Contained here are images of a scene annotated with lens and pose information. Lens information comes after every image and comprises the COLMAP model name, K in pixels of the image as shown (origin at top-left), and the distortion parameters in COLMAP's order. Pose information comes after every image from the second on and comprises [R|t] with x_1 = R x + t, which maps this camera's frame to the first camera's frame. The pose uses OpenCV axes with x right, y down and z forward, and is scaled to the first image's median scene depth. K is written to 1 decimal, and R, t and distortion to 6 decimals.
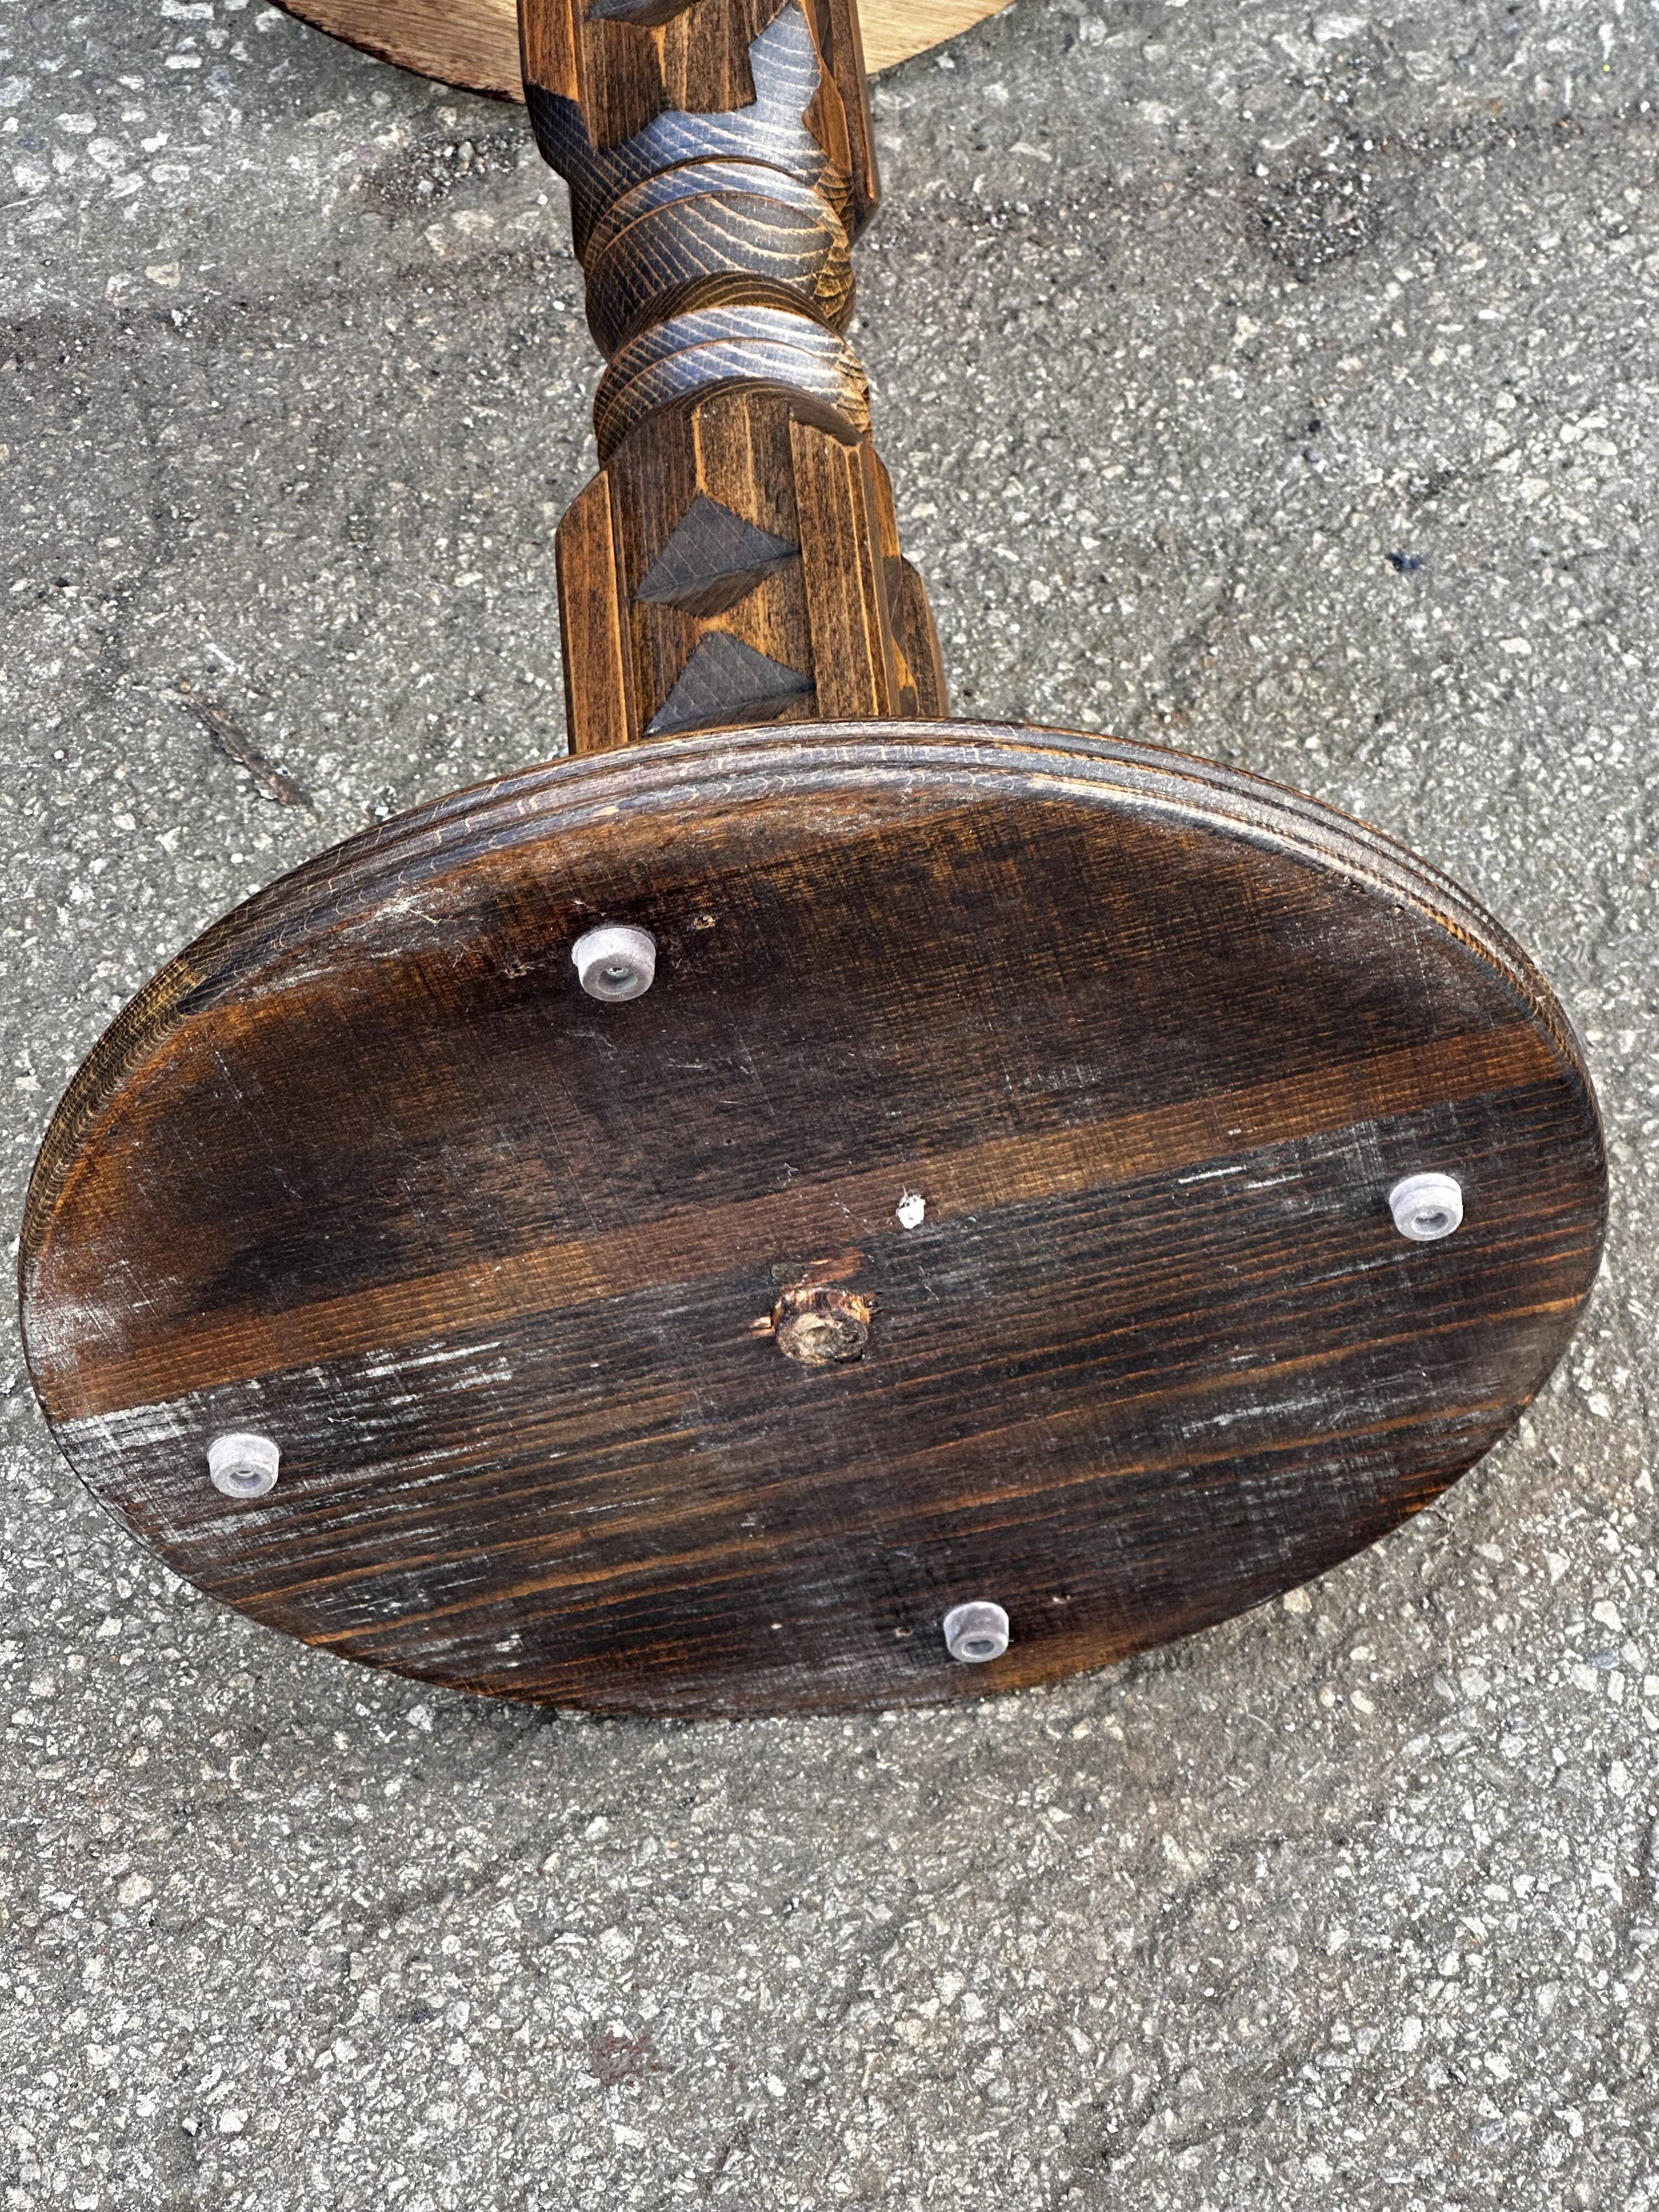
lens RADIAL K [[4929.1, 0, 861.6], [0, 4929.1, 1092.7], [0, 0, 1]] dist [0.181718, 0.000000]
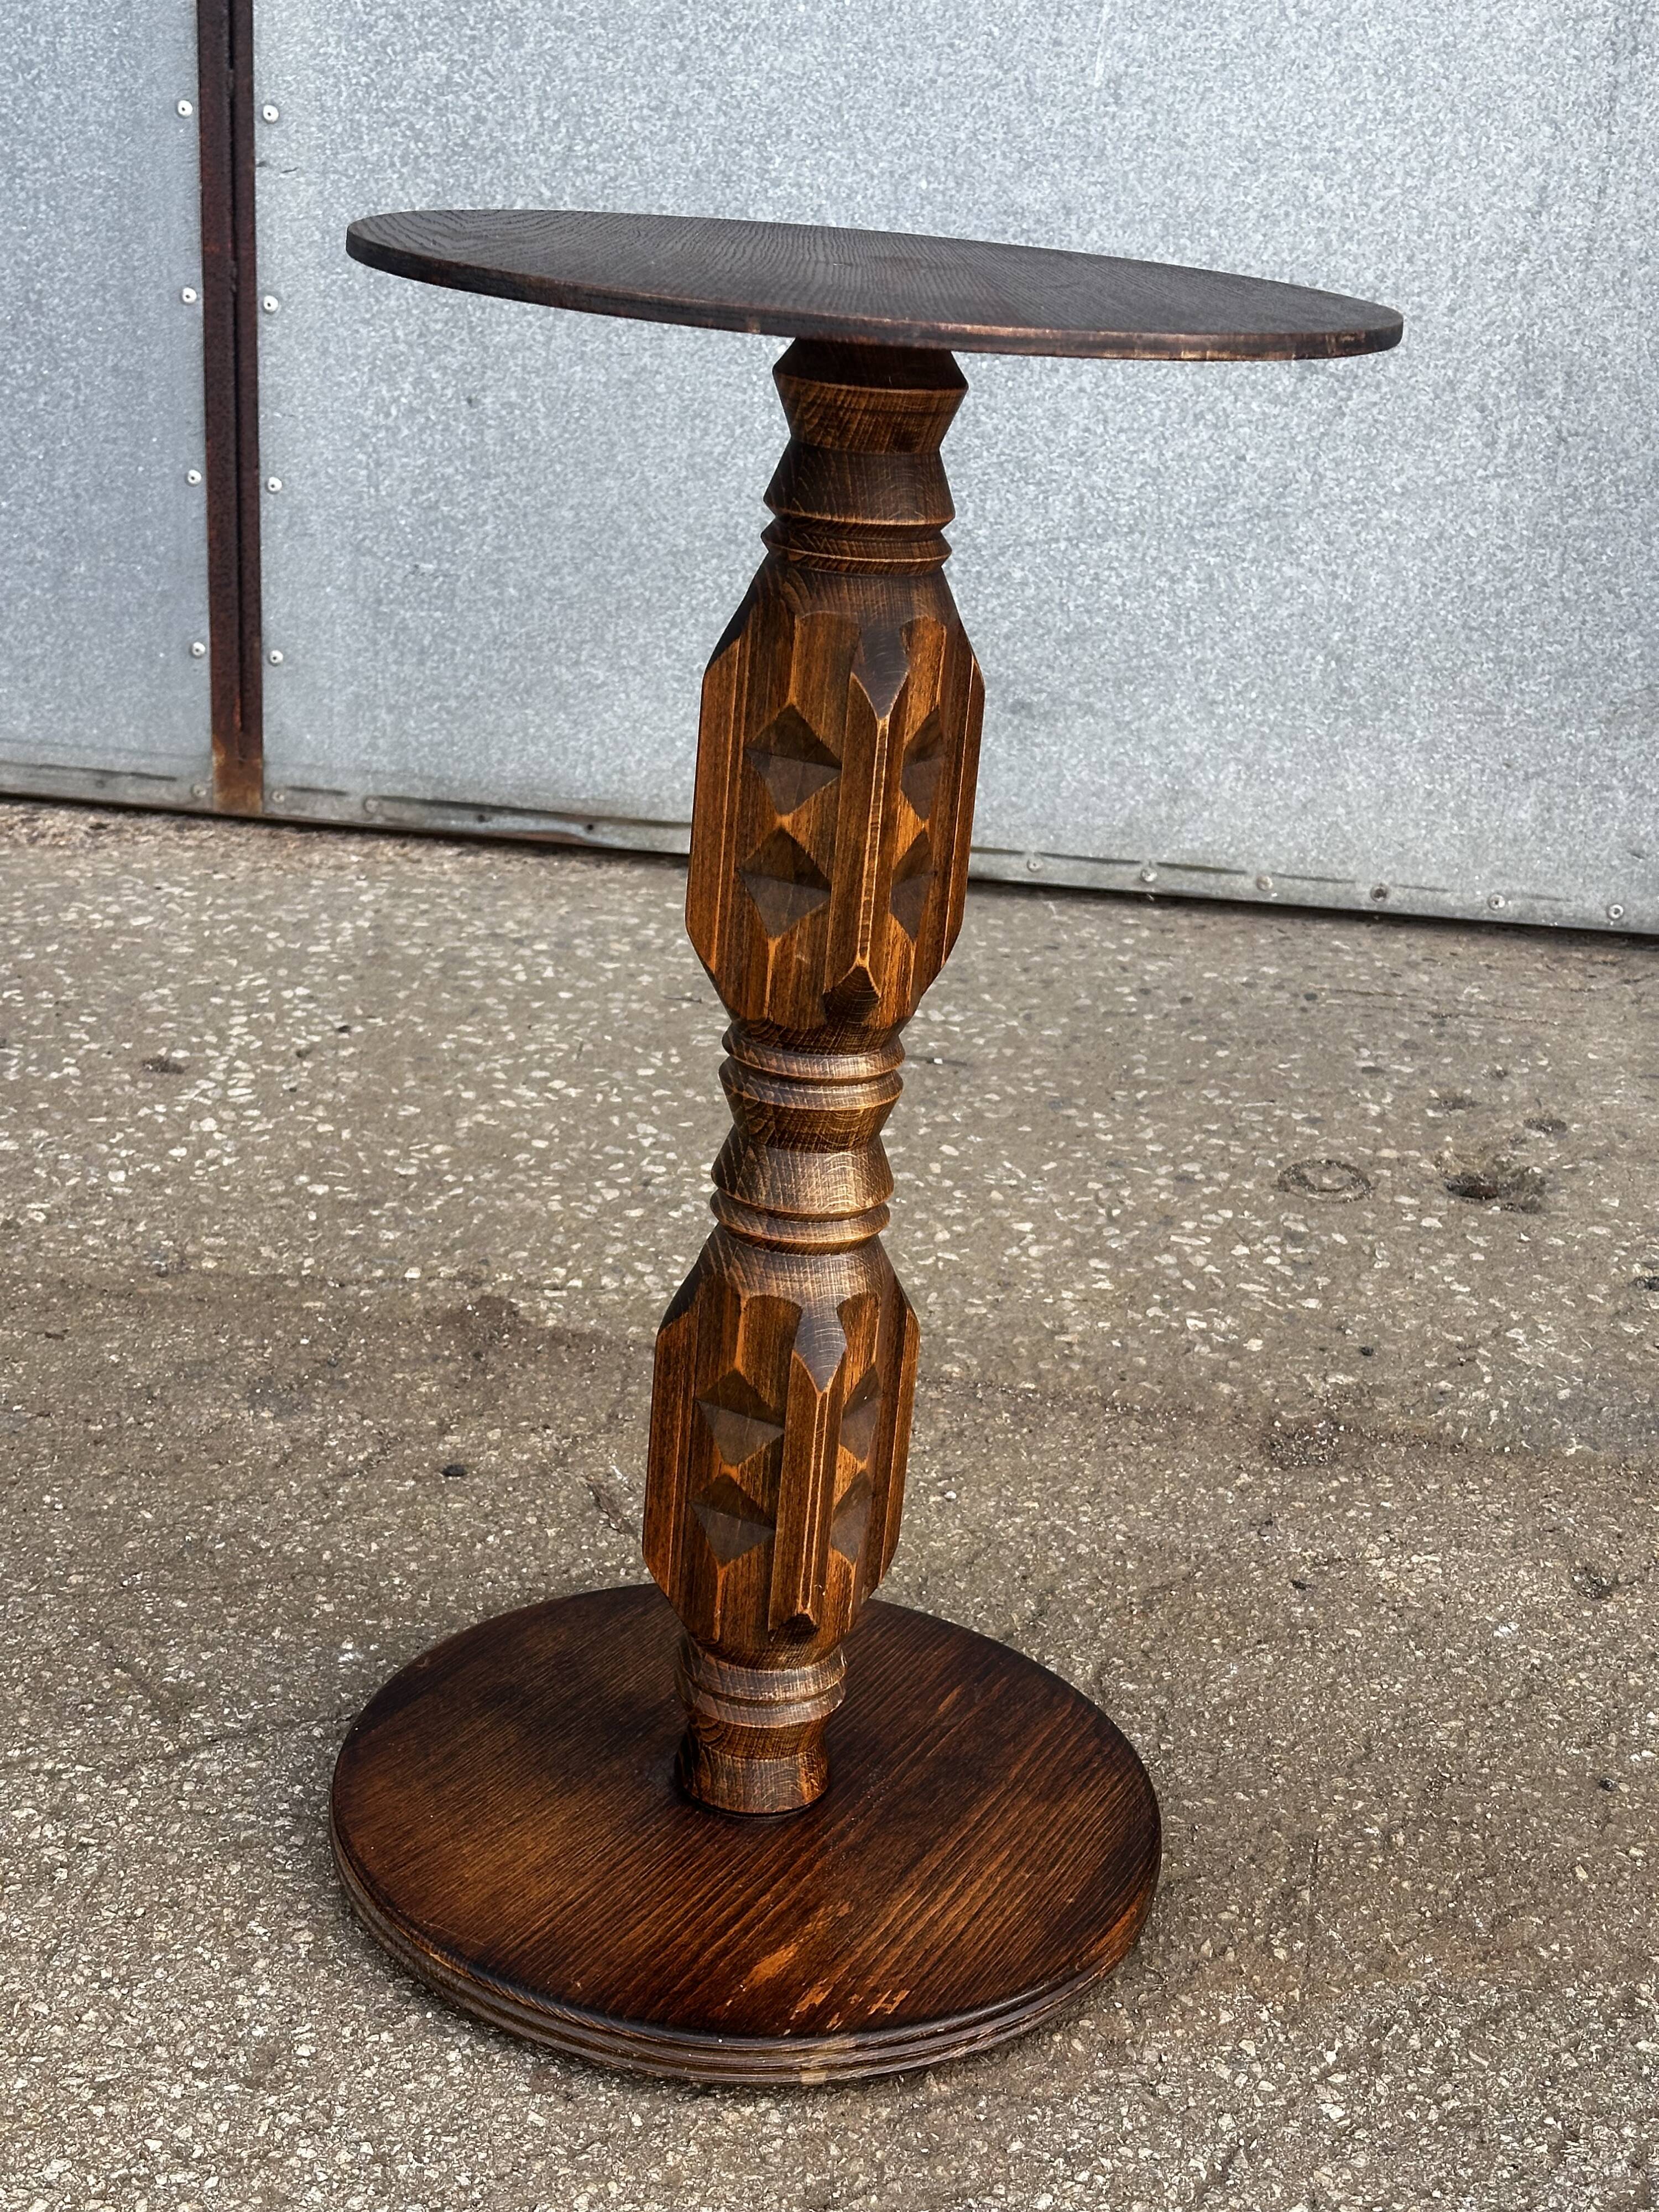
lens RADIAL K [[3061.5, 0, 821.9], [0, 3061.5, 1138.4], [0, 0, 1]] dist [0.129318, 0.000000]
pose [[0.957196, 0.209863, -0.199332, 0.137766], [-0.280905, 0.839577, -0.464977, 0.311662], [0.069773, 0.501067, 0.862591, 0.014577]]
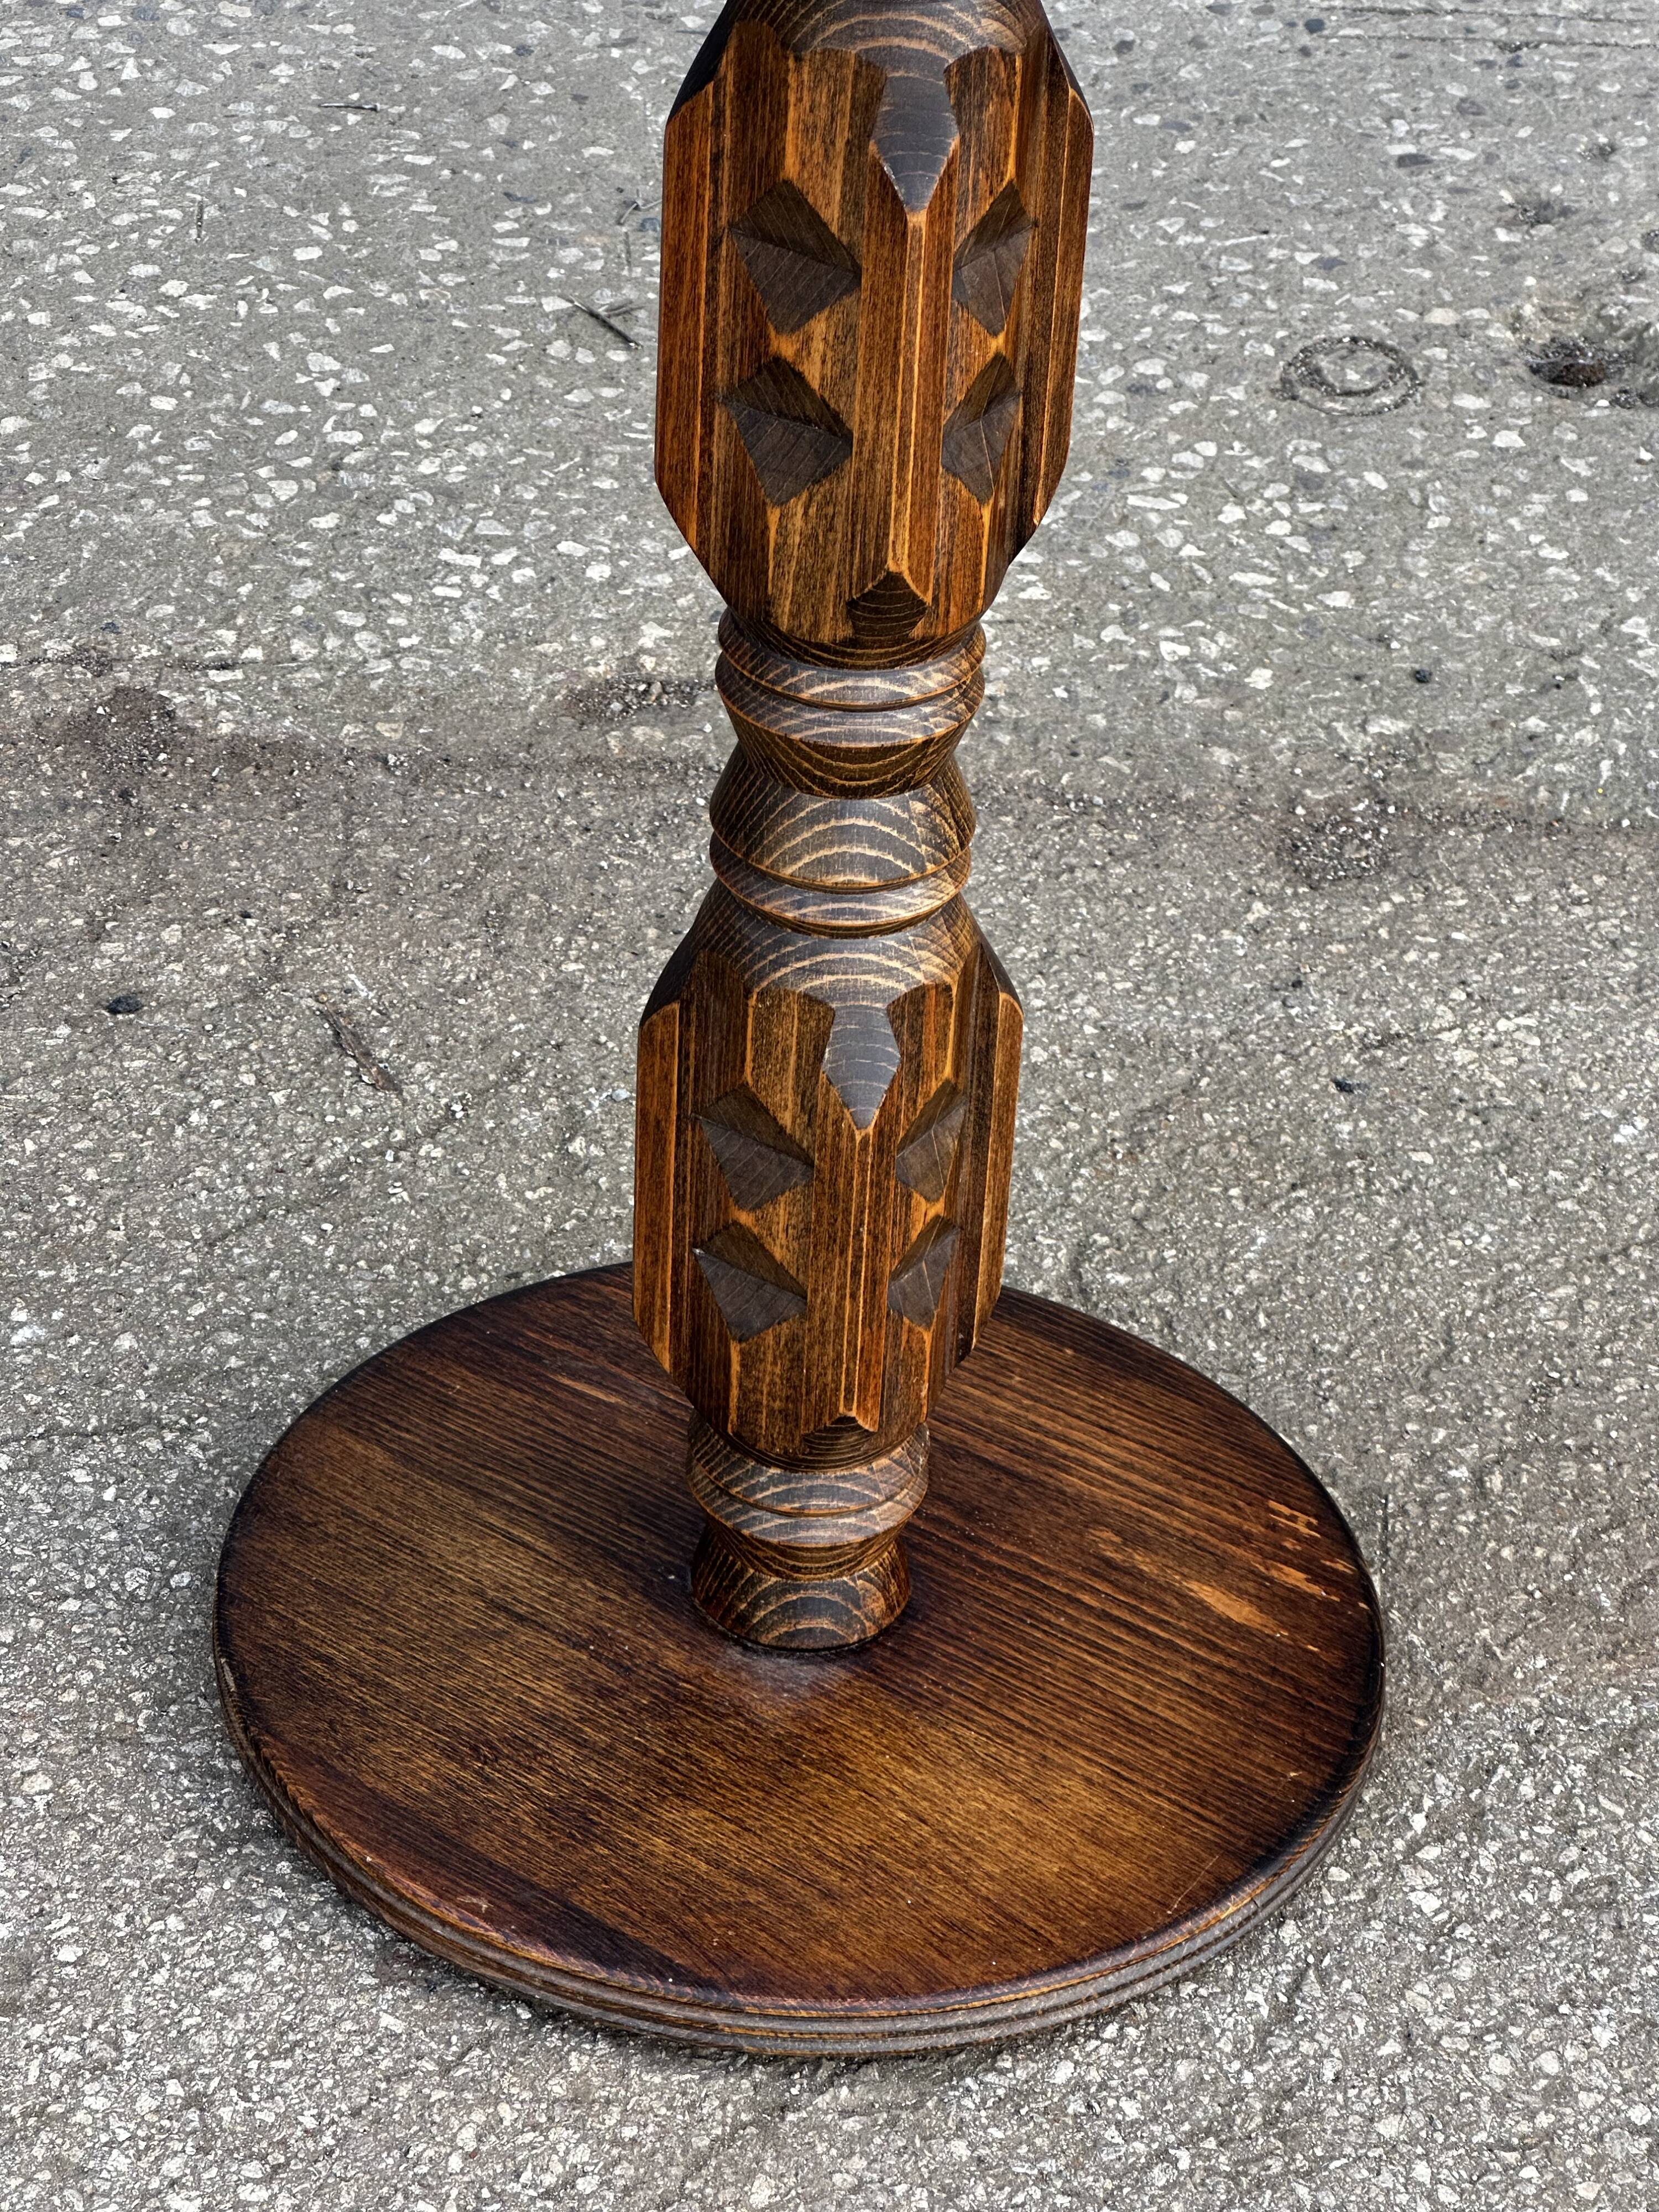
lens RADIAL K [[4929.1, 0, 843.7], [0, 4929.1, 1088.3], [0, 0, 1]] dist [0.181718, 0.000000]
pose [[0.980128, 0.180033, -0.083295, 0.095582], [-0.195510, 0.947746, -0.252100, 0.227090], [0.033556, 0.263375, 0.964110, -0.154466]]
